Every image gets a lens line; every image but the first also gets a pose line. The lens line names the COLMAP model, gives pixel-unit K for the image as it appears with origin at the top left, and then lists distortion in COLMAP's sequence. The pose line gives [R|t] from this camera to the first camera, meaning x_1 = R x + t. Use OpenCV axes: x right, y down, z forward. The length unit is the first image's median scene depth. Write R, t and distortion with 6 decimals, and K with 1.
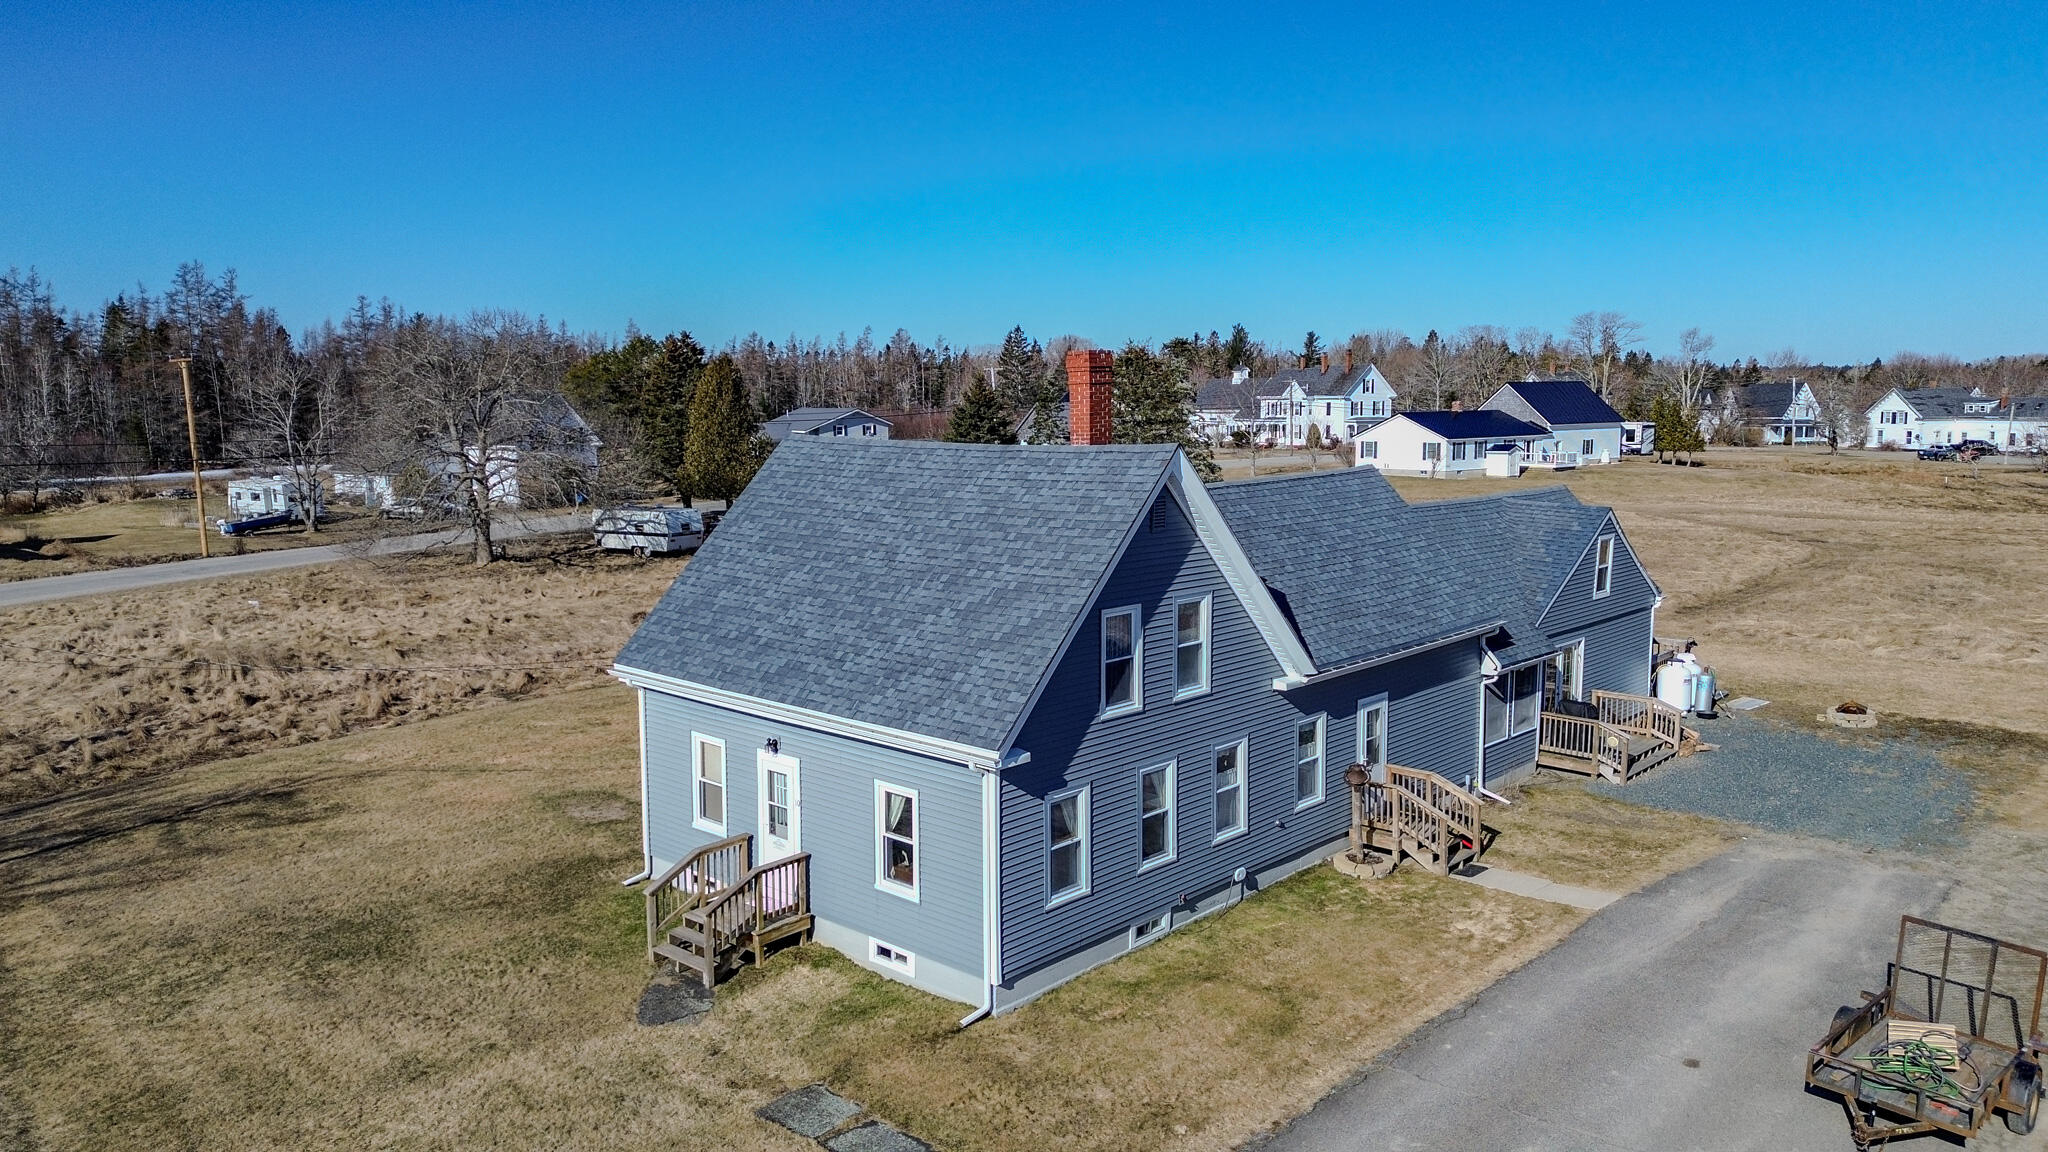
lens RADIAL K [[1434.8, 0, 1025.5], [0, 1434.8, 556.9], [0, 0, 1]] dist [0.090674, -0.096887]
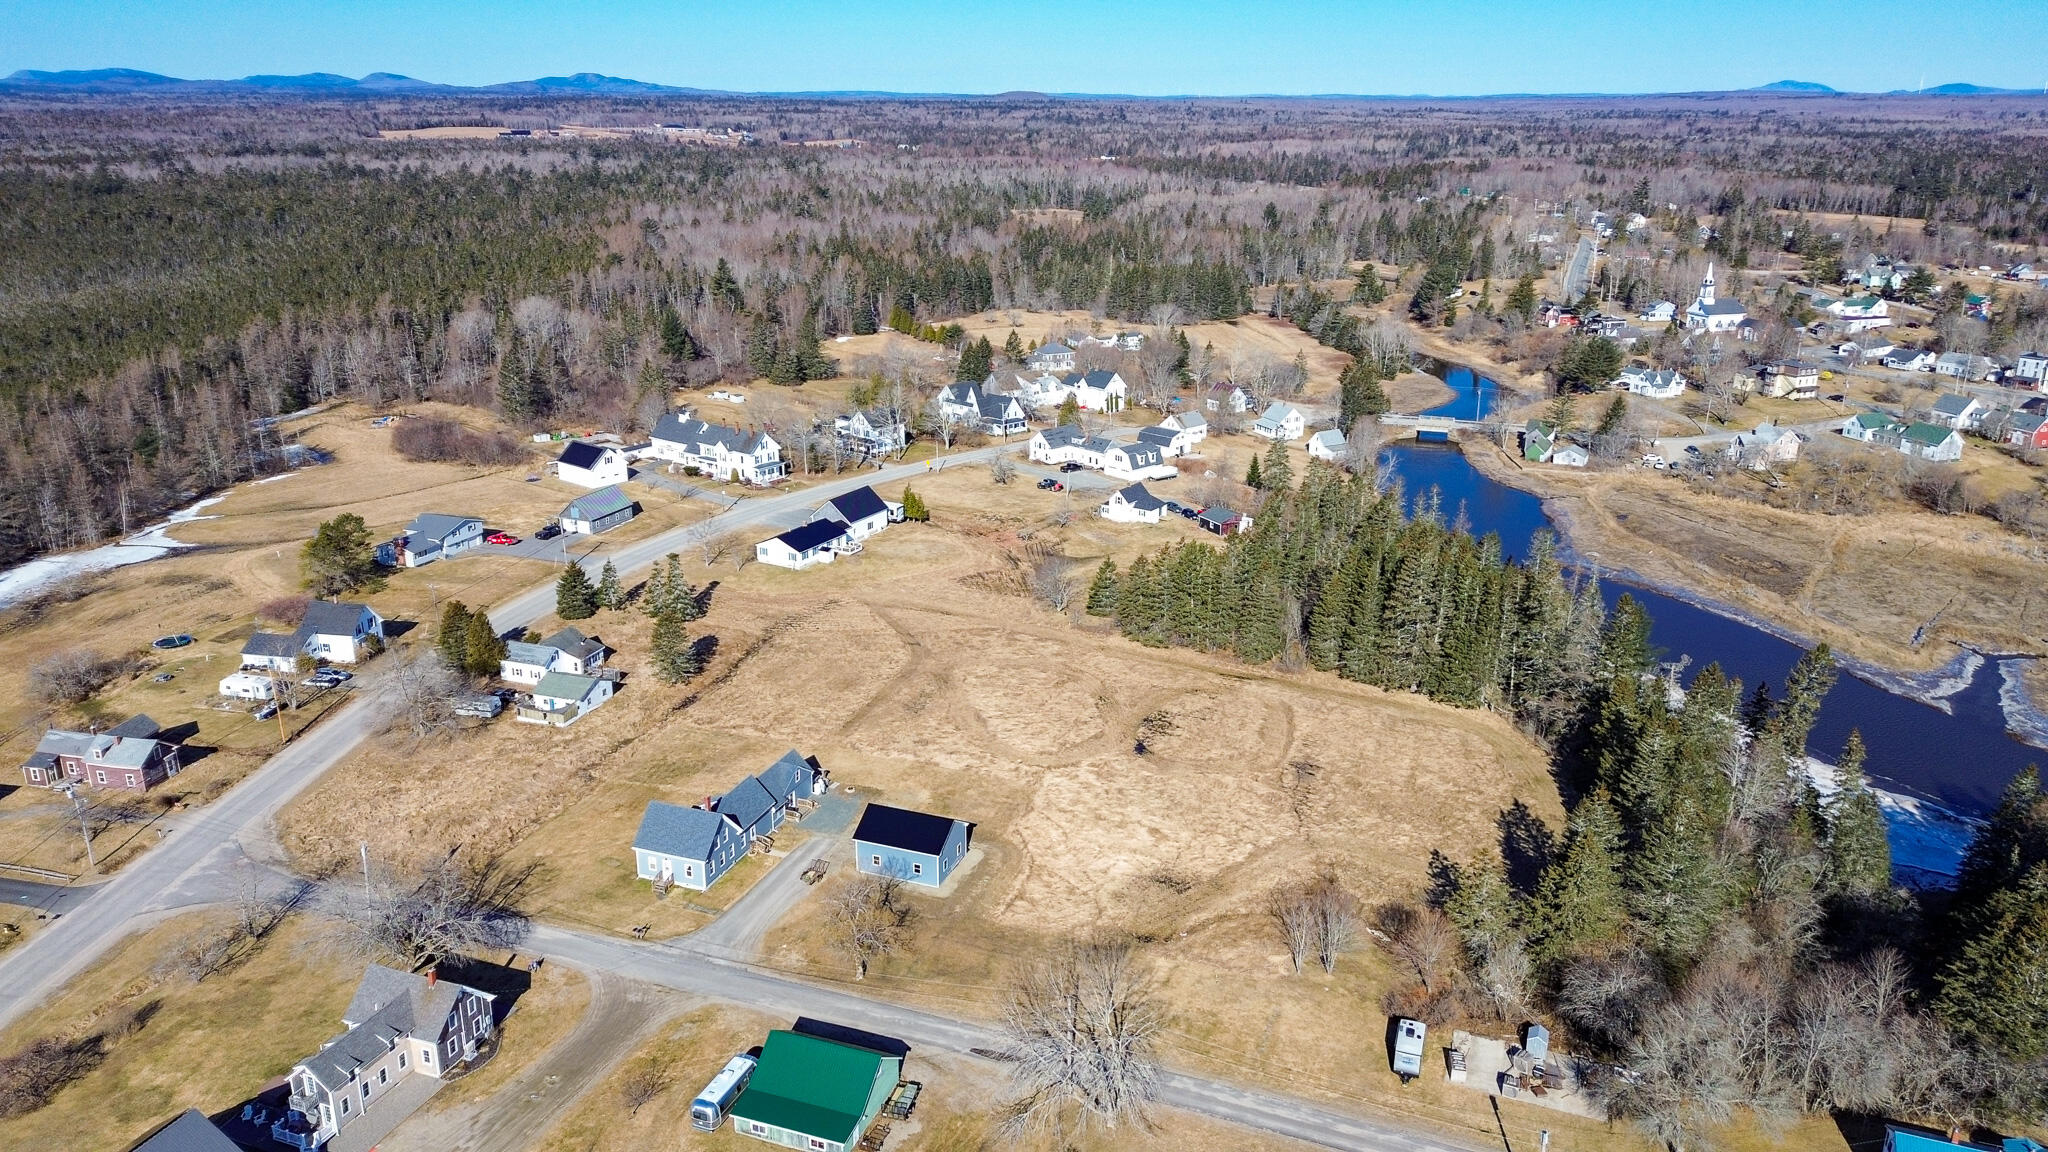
lens RADIAL K [[1503.2, 0, 1045.9], [0, 1503.2, 569.7], [0, 0, 1]] dist [0.102081, -0.106394]
pose [[0.922571, -0.110068, 0.369794, -1.021112], [0.029437, 0.975731, 0.216984, -2.728163], [-0.384702, -0.189298, 0.903422, -5.979361]]
